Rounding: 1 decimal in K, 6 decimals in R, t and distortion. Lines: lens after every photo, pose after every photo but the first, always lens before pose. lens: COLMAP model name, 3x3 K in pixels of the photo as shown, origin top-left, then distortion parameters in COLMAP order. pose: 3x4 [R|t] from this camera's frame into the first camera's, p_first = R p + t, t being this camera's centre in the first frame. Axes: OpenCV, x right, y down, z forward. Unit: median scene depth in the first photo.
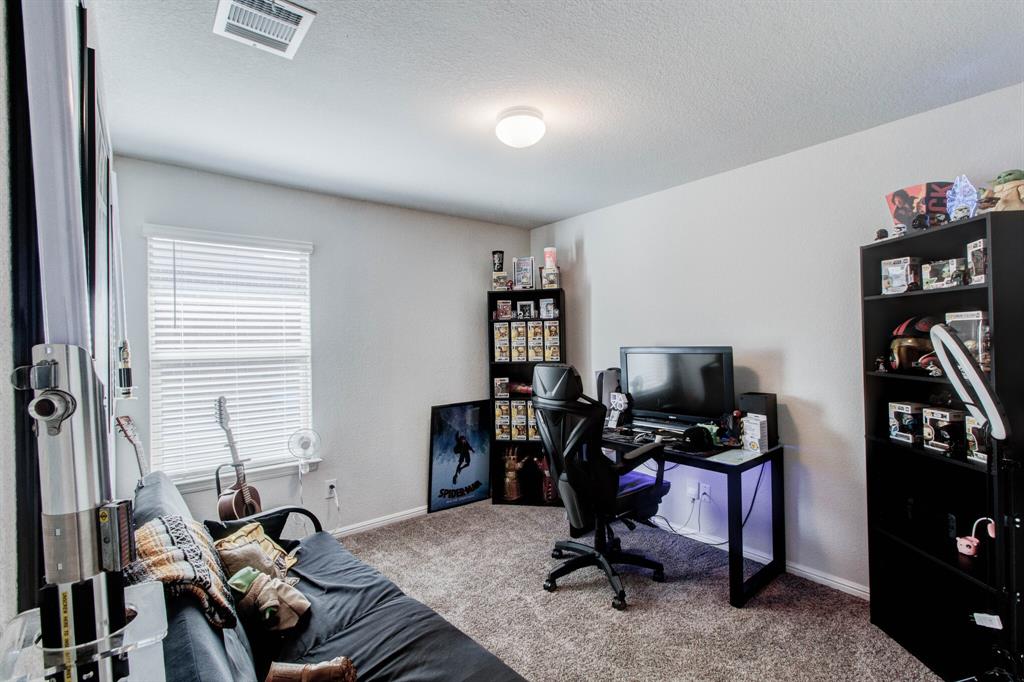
lens RADIAL K [[470.9, 0, 514.3], [0, 470.9, 340.6], [0, 0, 1]] dist [0.000552, 0.000205]
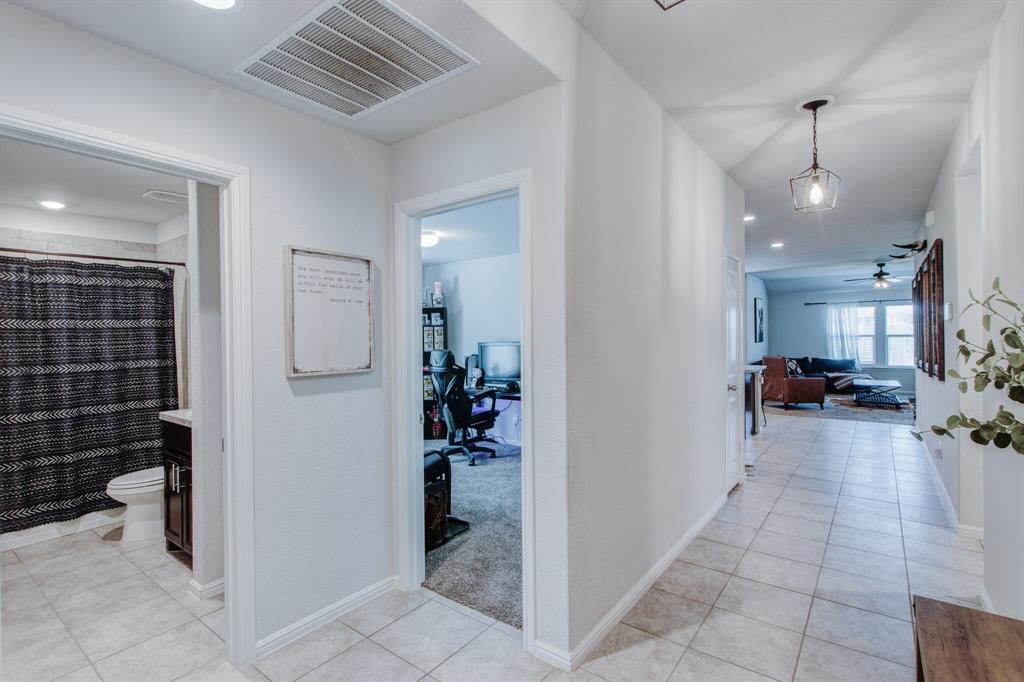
lens RADIAL K [[482.0, 0, 512.0], [0, 482.0, 341.0], [0, 0, 1]] dist [-0.000062, 0.000502]
pose [[0.970994, 0.004490, 0.239061, -0.086253], [-0.005445, 0.999980, 0.003337, 0.001460], [-0.239041, -0.004542, 0.970999, -0.807026]]
